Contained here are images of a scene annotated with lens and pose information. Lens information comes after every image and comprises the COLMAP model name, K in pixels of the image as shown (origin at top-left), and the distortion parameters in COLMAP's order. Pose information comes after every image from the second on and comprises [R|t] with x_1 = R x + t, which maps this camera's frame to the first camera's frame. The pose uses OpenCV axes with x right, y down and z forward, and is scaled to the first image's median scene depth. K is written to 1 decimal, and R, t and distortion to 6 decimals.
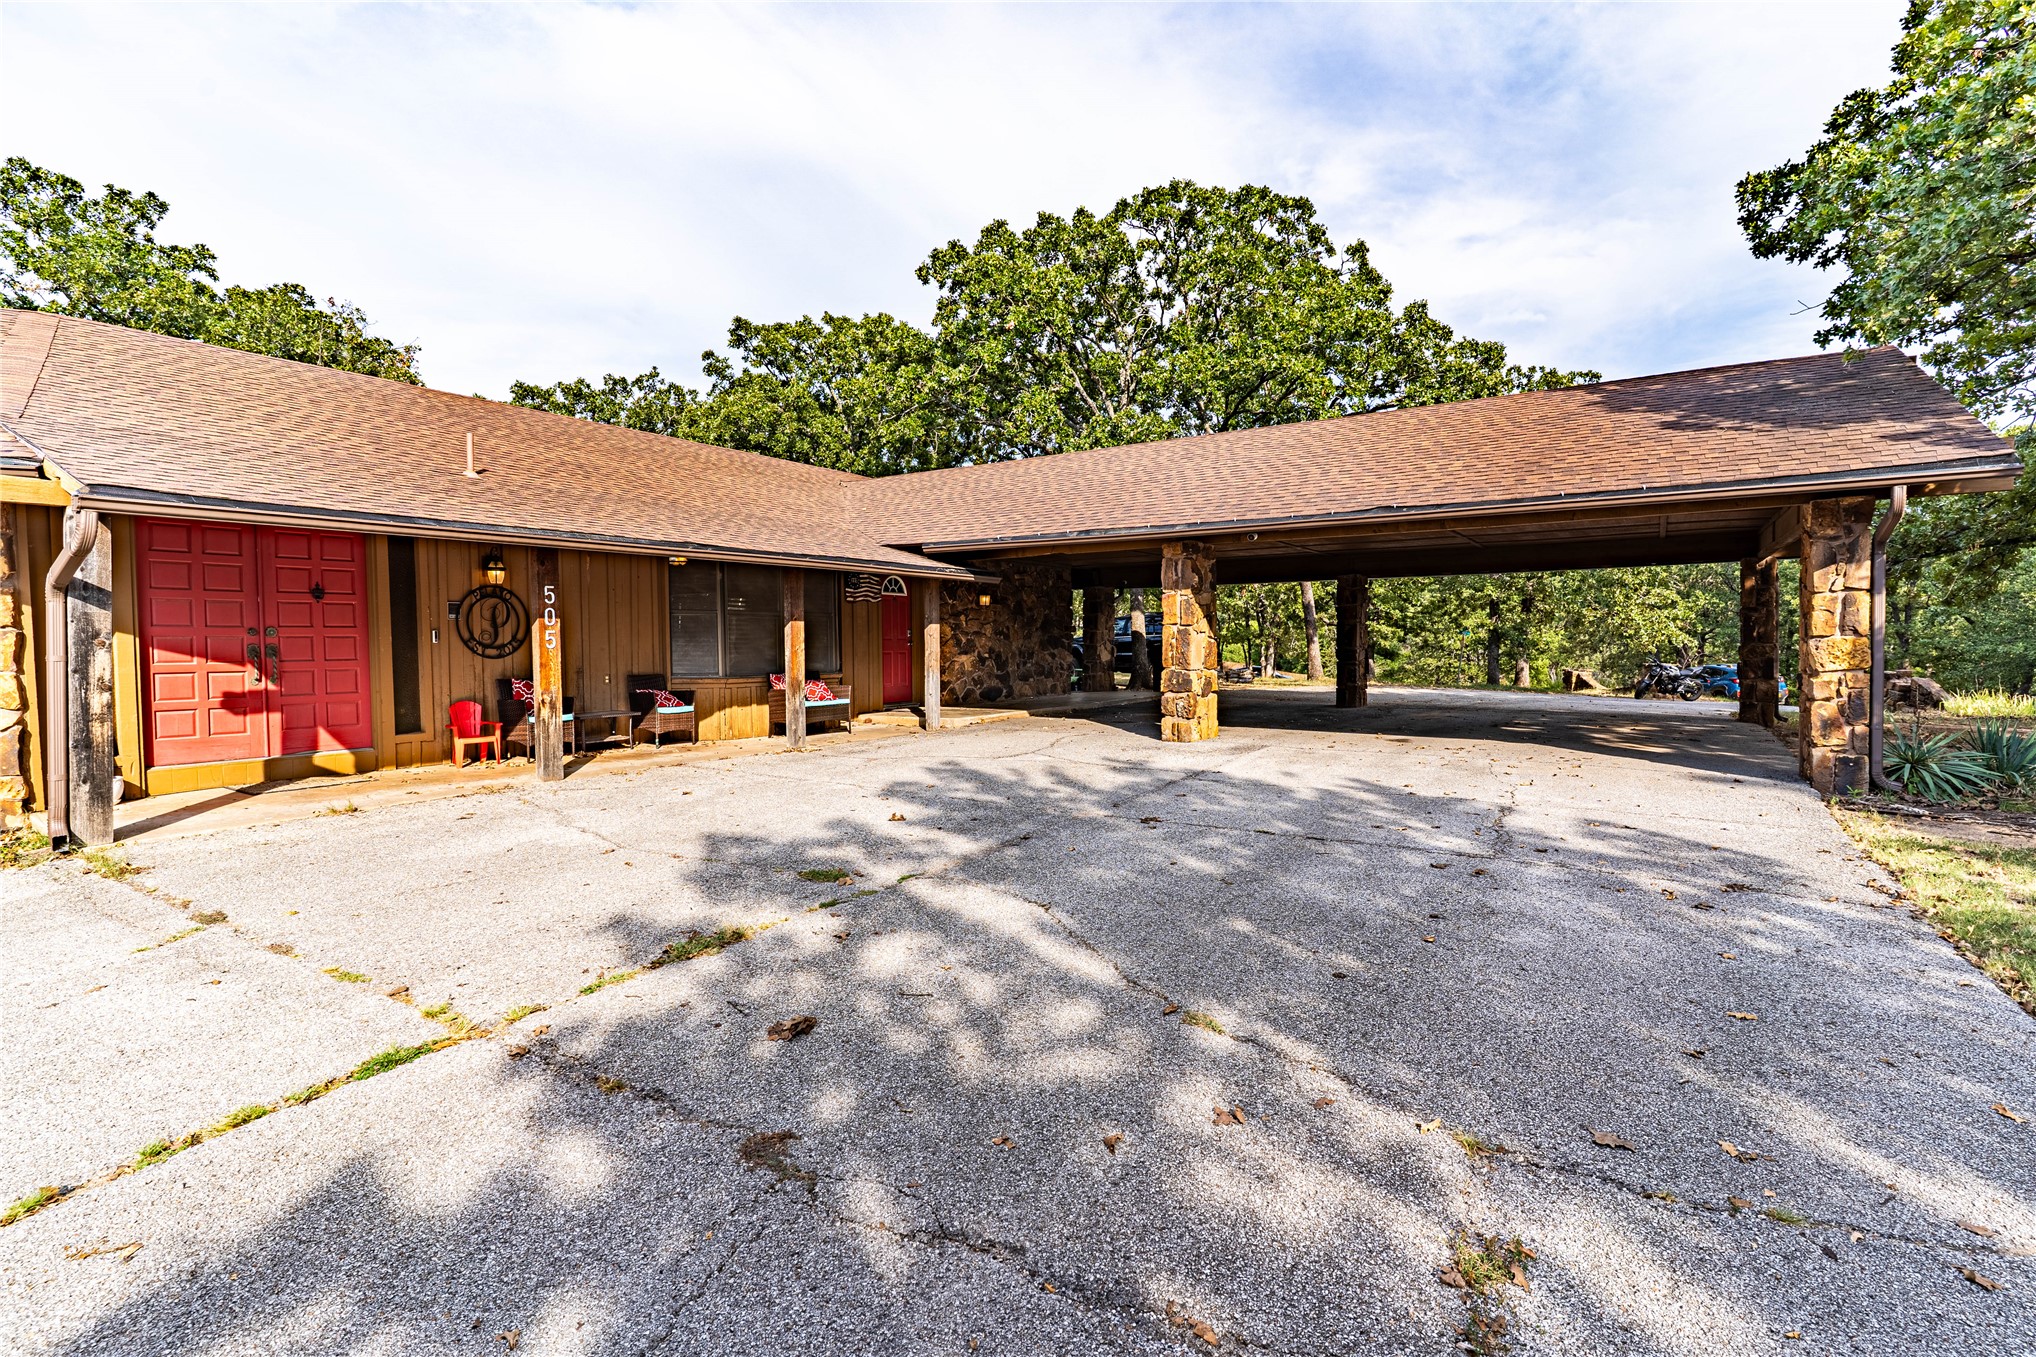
lens RADIAL K [[963.5, 0, 1021.5], [0, 963.5, 671.1], [0, 0, 1]] dist [-0.000631, -0.001602]
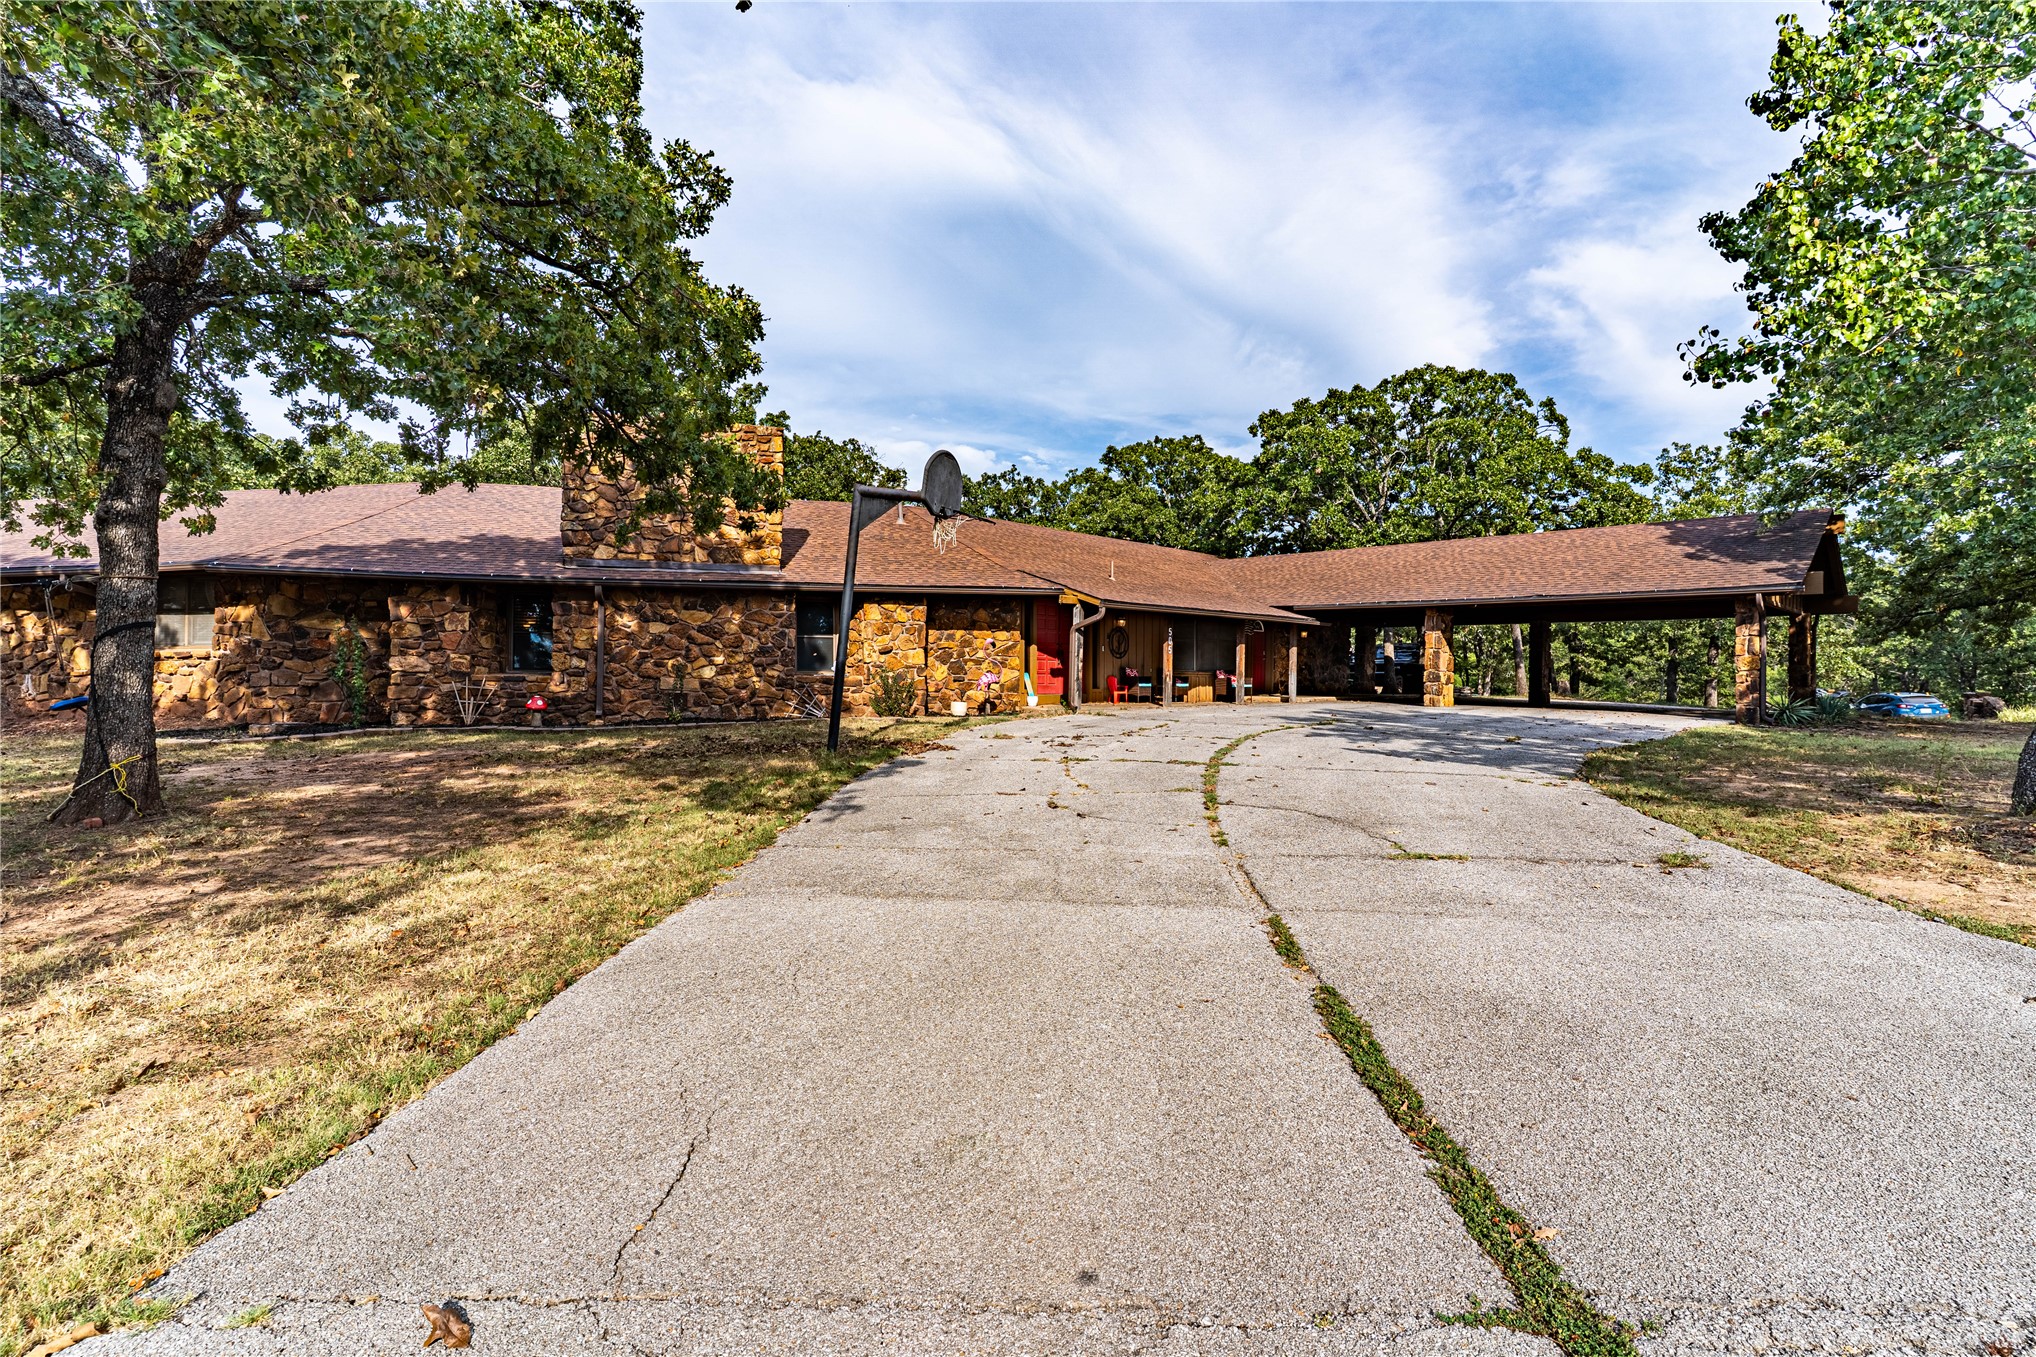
lens RADIAL K [[963.5, 0, 1027.7], [0, 963.5, 663.6], [0, 0, 1]] dist [-0.000631, -0.001602]
pose [[0.981039, 0.015815, -0.193166, -0.166901], [-0.023501, 0.999018, -0.037563, 0.046979], [0.192382, 0.041391, 0.980447, -0.674932]]
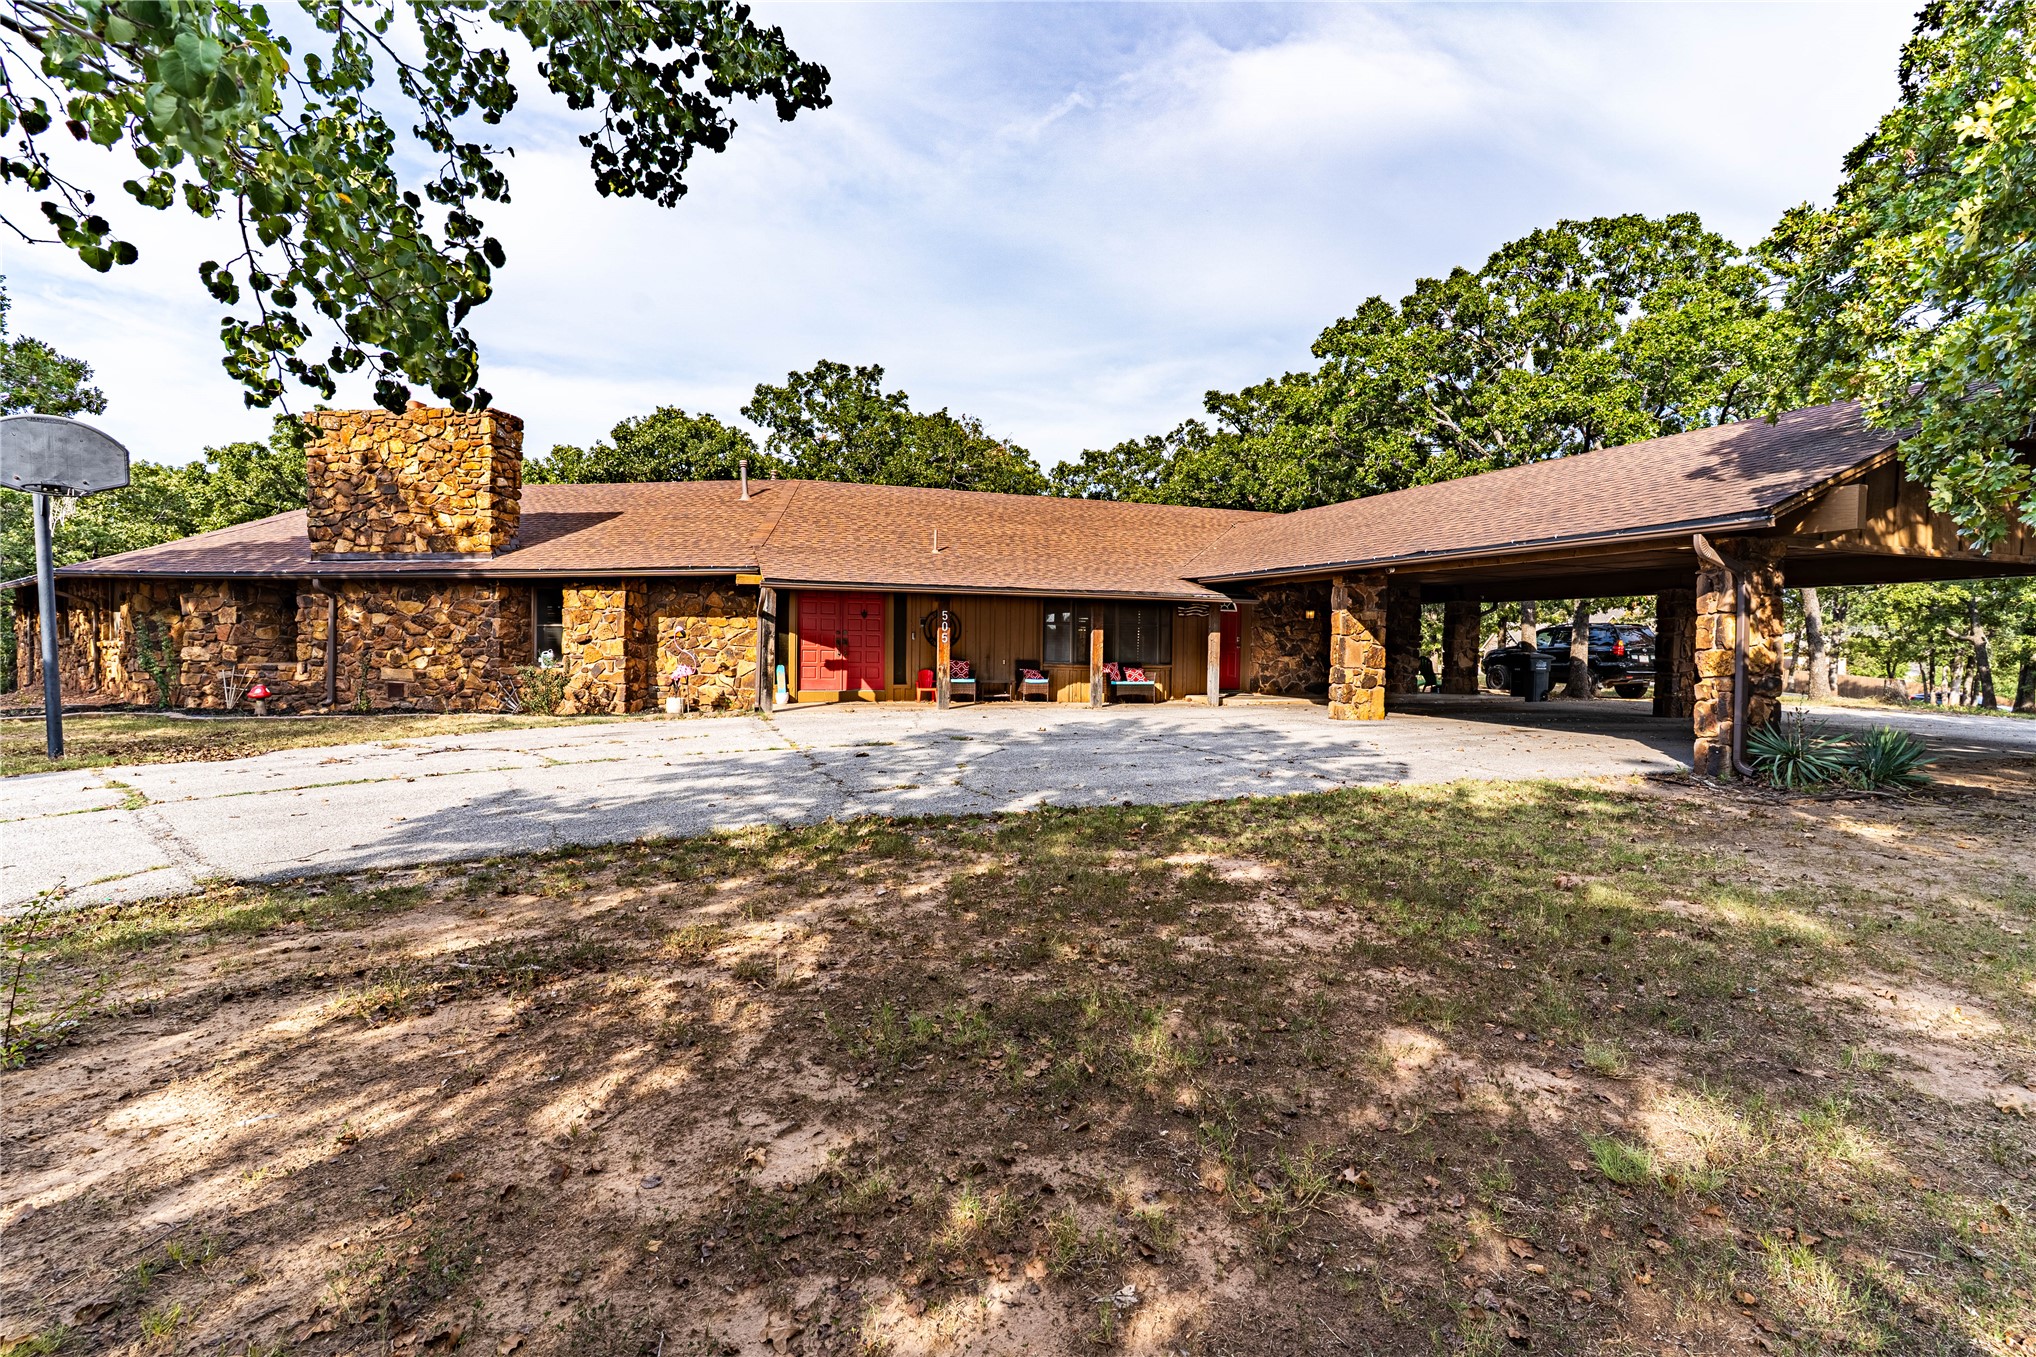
lens RADIAL K [[963.5, 0, 1025.0], [0, 963.5, 666.3], [0, 0, 1]] dist [-0.000631, -0.001602]
pose [[0.807524, 0.031335, -0.589002, 0.364820], [-0.038394, 0.999263, 0.000522, 0.007943], [0.588584, 0.022193, 0.808131, -0.225132]]
